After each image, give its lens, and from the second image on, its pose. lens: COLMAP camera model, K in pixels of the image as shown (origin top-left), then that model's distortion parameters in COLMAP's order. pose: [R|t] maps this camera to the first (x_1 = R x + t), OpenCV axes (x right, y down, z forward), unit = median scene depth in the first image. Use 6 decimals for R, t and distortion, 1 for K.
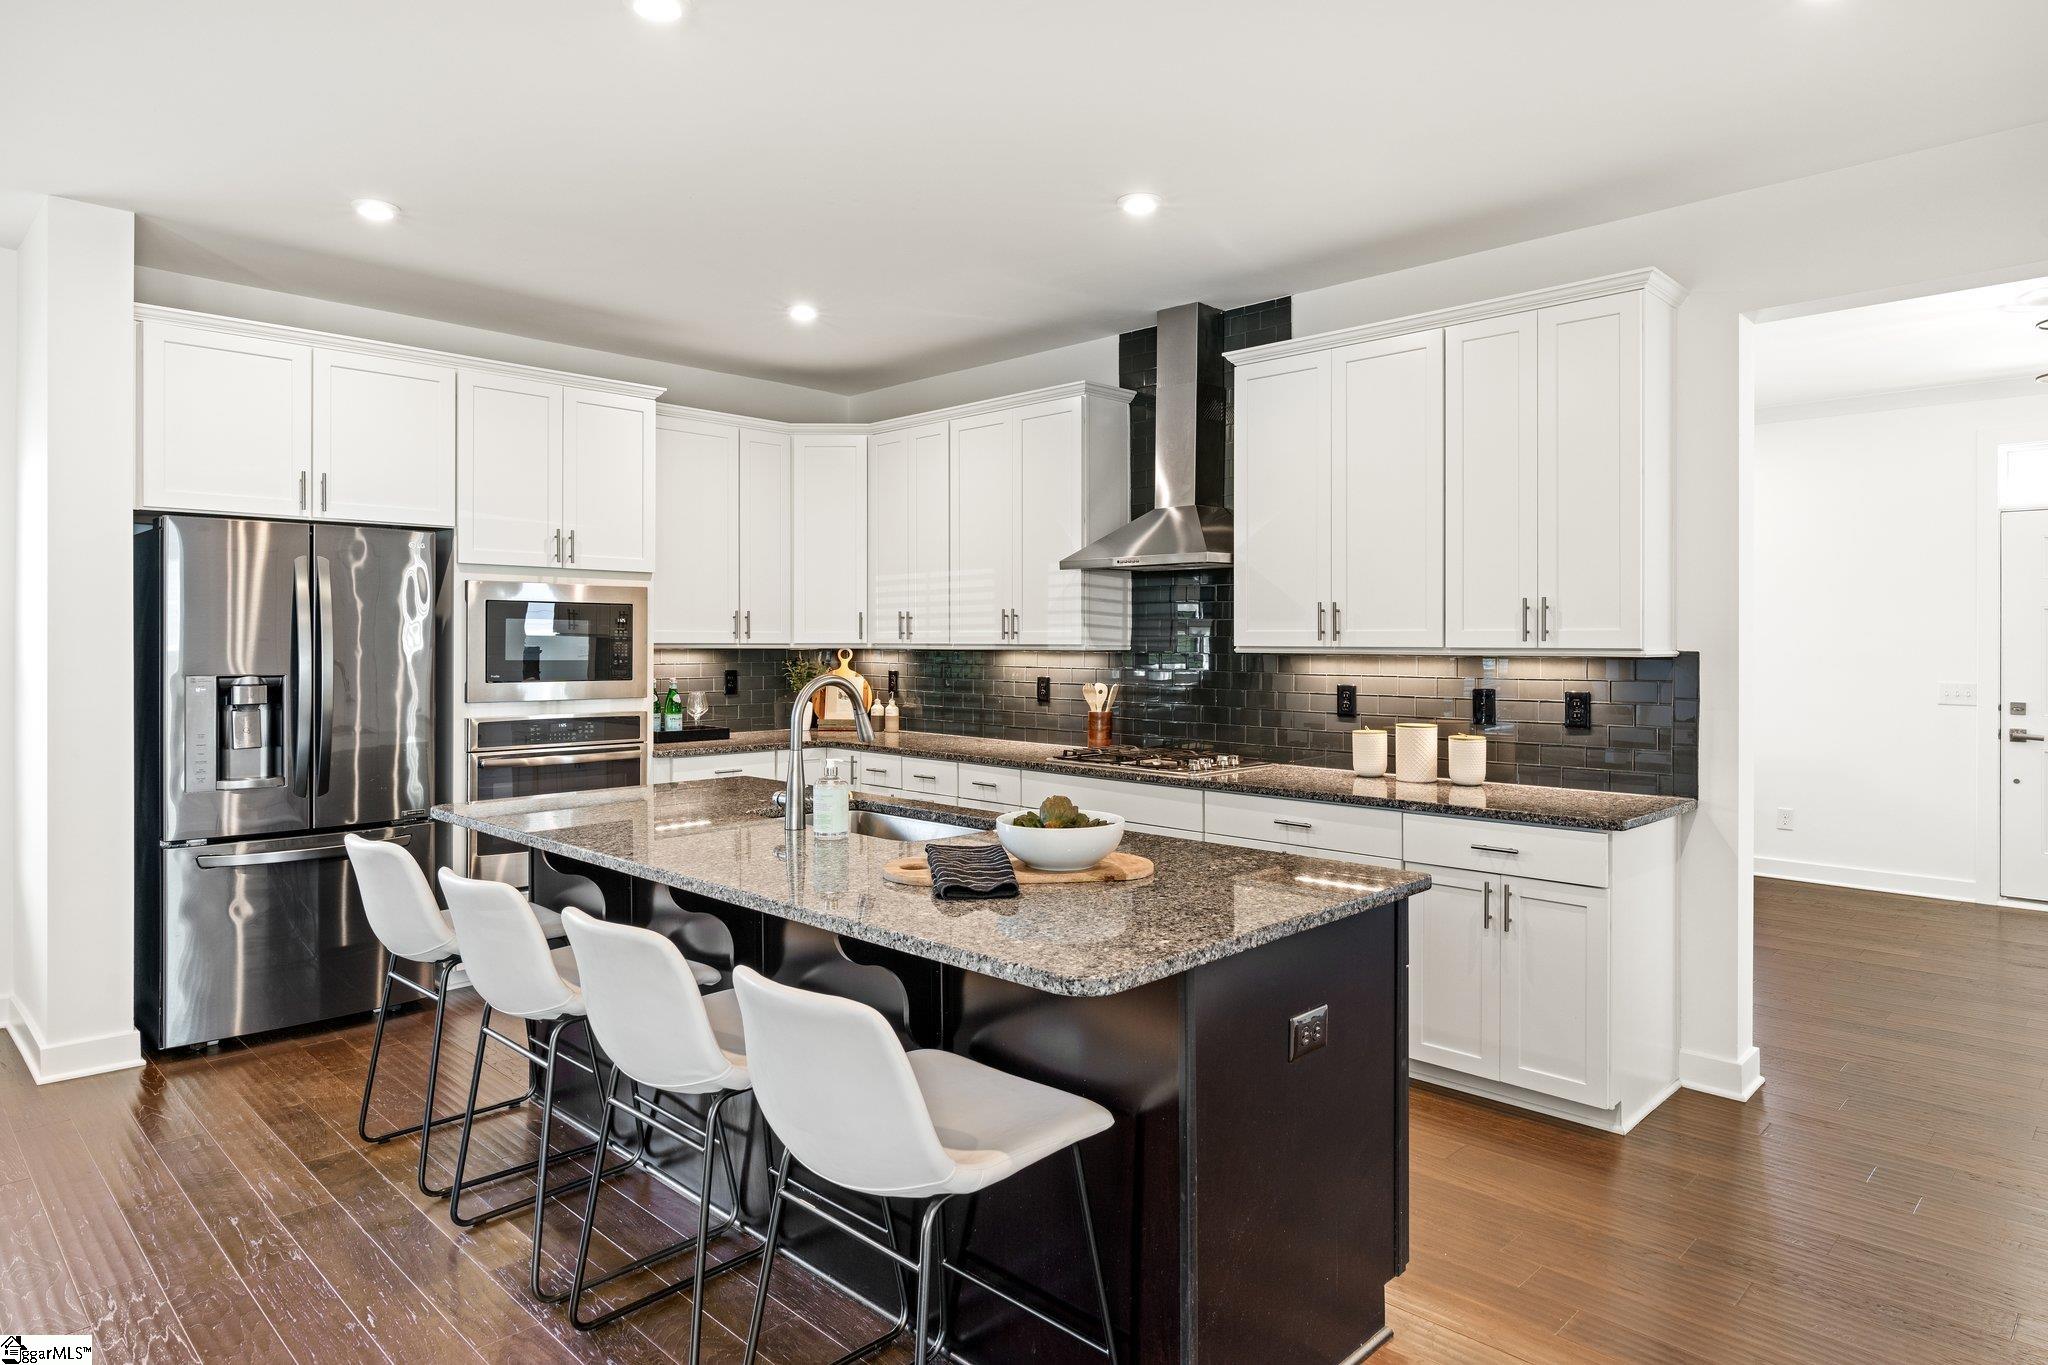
lens RADIAL K [[1209.5, 0, 1026.4], [0, 1209.5, 667.6], [0, 0, 1]] dist [-0.010763, -0.001907]
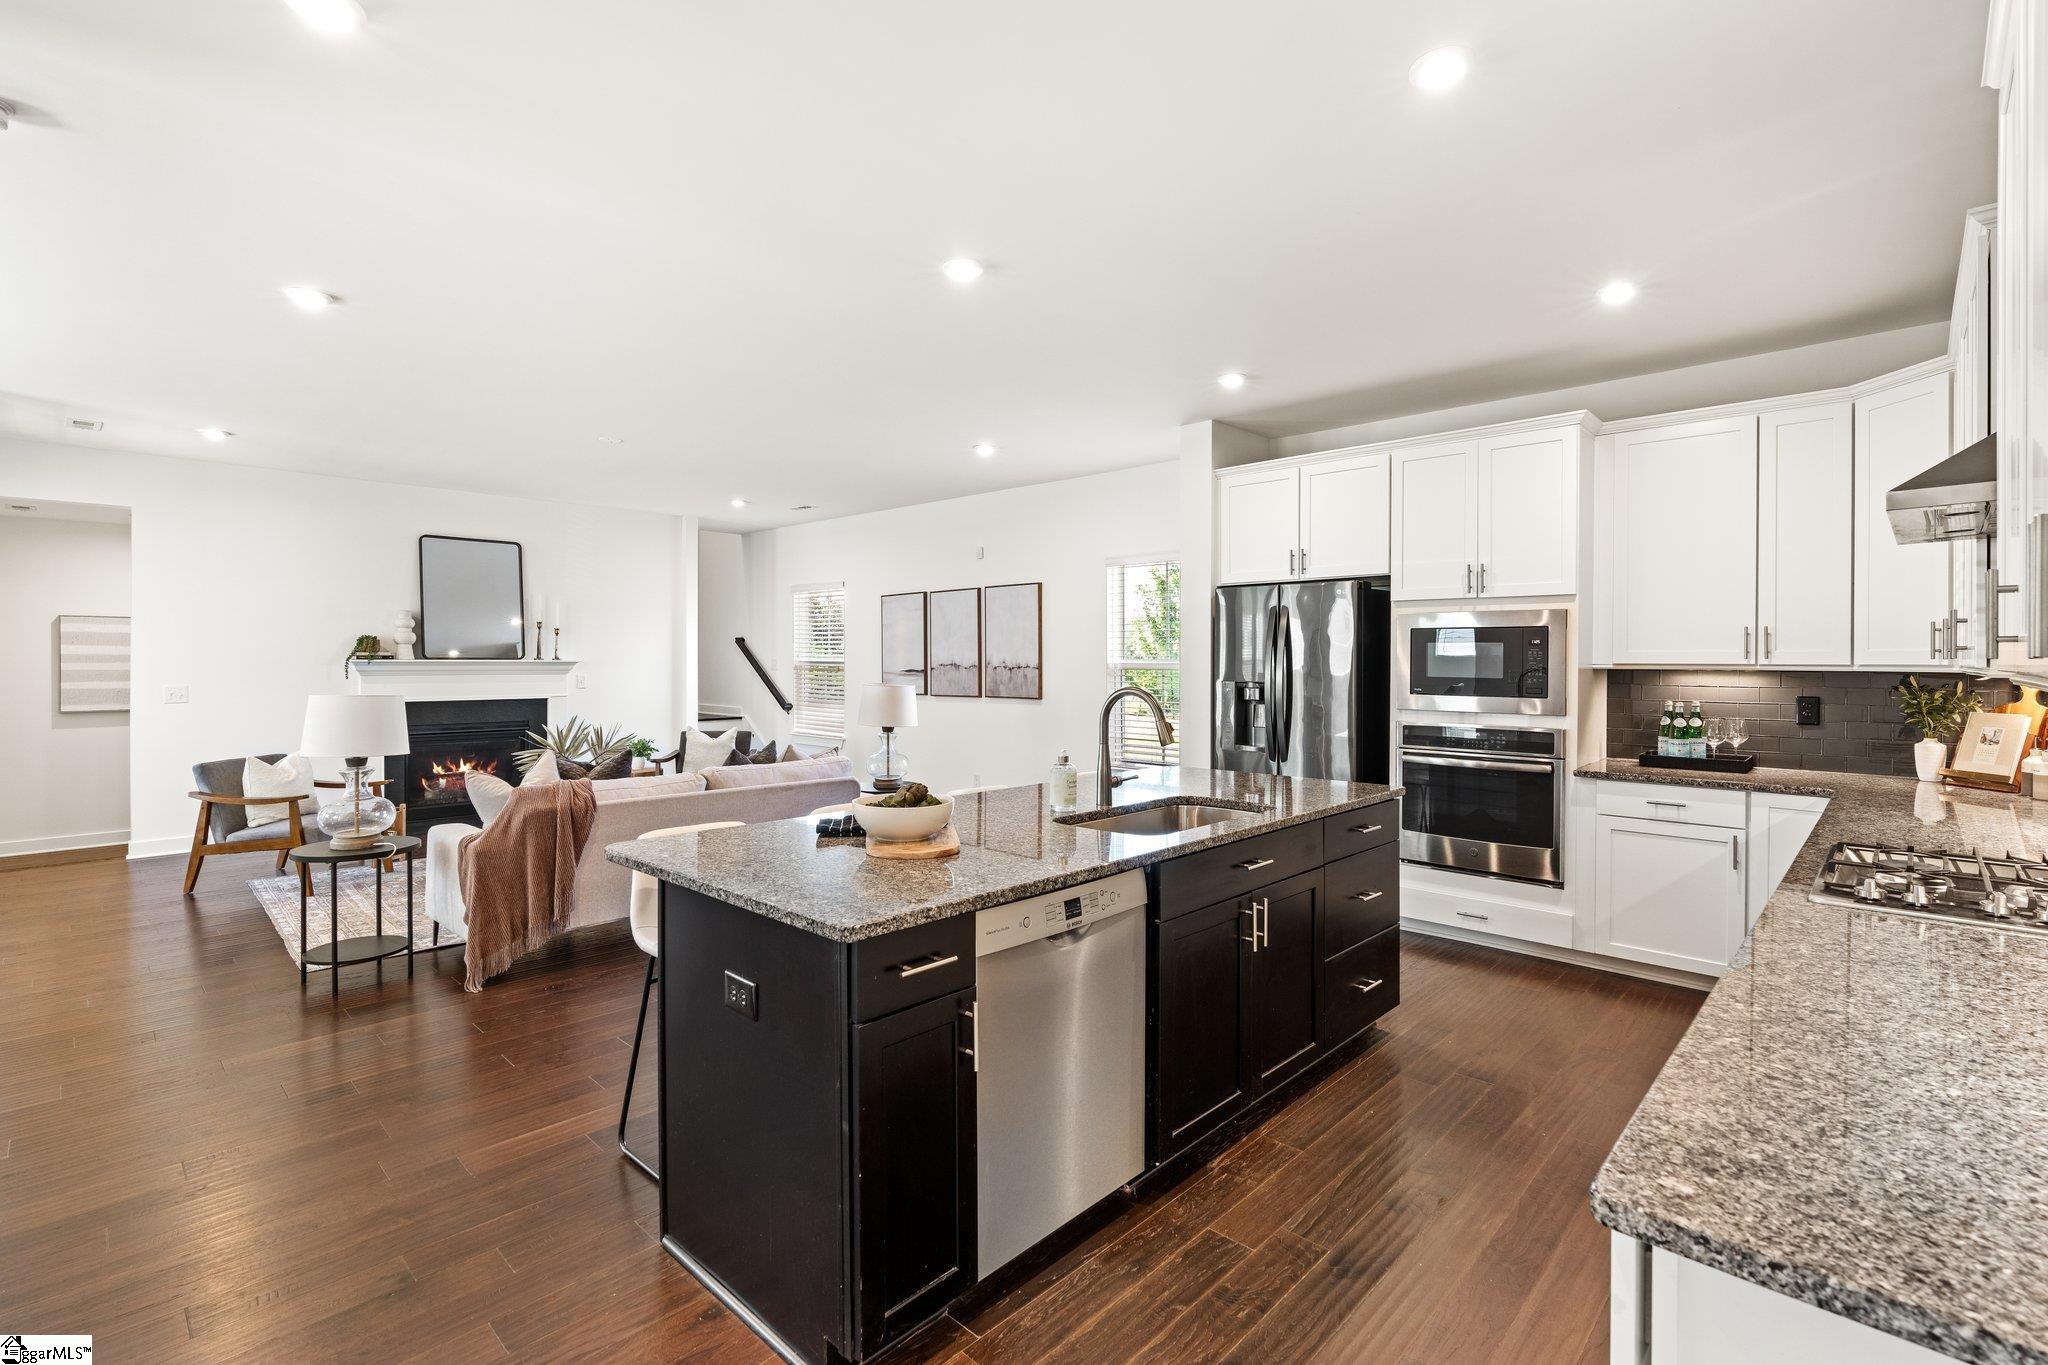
lens RADIAL K [[938.9, 0, 1018.1], [0, 938.9, 667.4], [0, 0, 1]] dist [-0.007709, 0.000914]
pose [[0.004584, 0.007167, -0.999964, 0.504453], [-0.024704, 0.999670, 0.007052, -0.011446], [0.999684, 0.024671, 0.004760, 0.559008]]
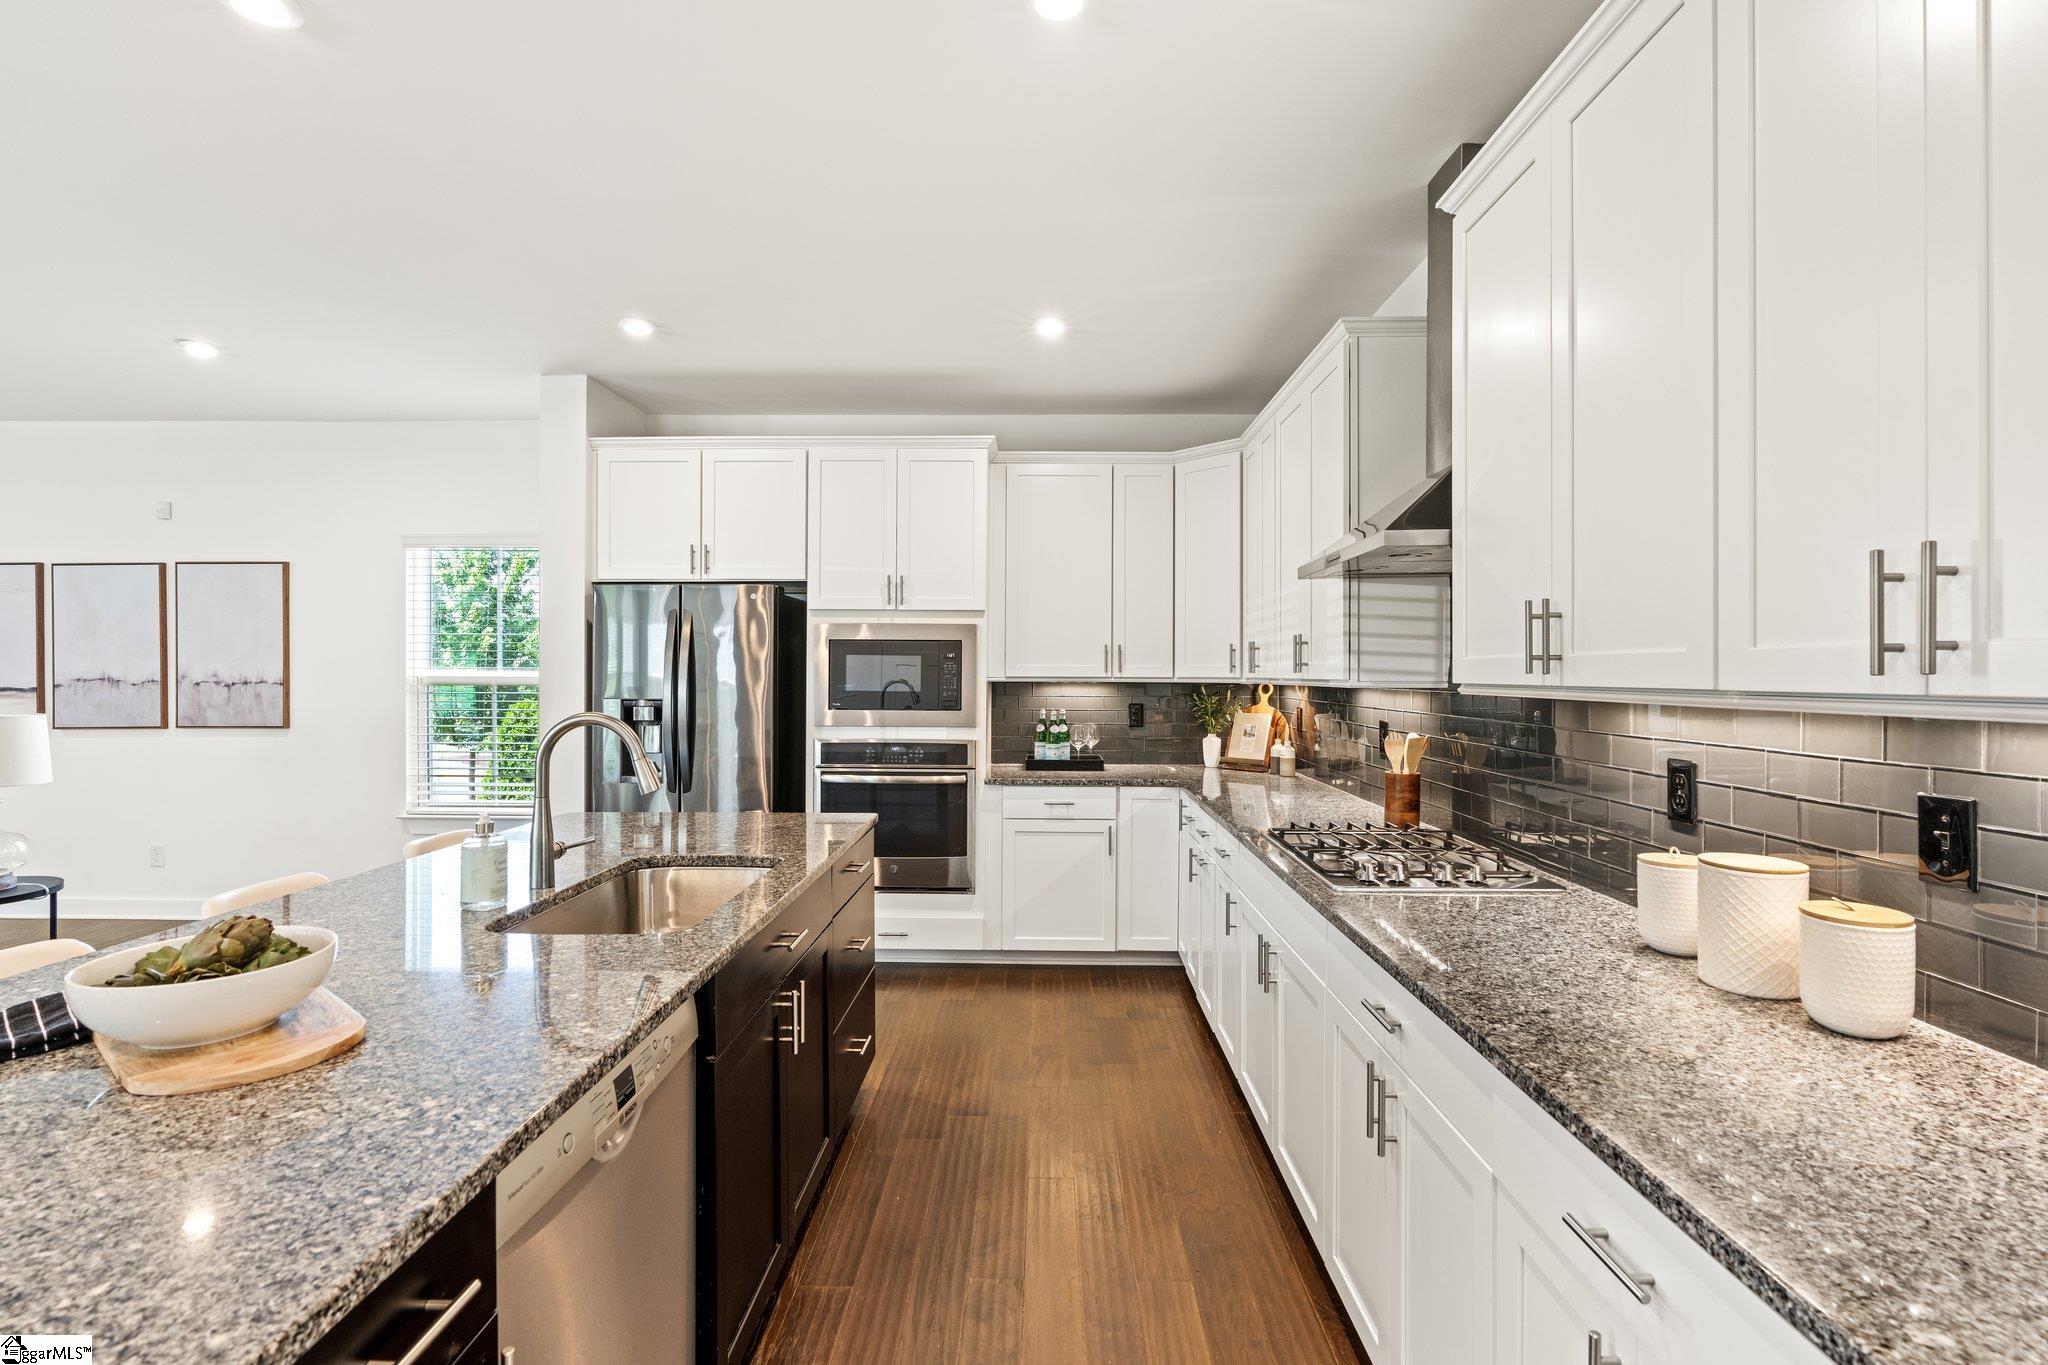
lens RADIAL K [[938.9, 0, 1036.1], [0, 938.9, 677.3], [0, 0, 1]] dist [-0.007709, 0.000914]
pose [[0.686888, 0.003382, -0.726755, 0.342488], [-0.018517, 0.999746, -0.012850, -0.010293], [0.726527, 0.022284, 0.686776, 0.492652]]
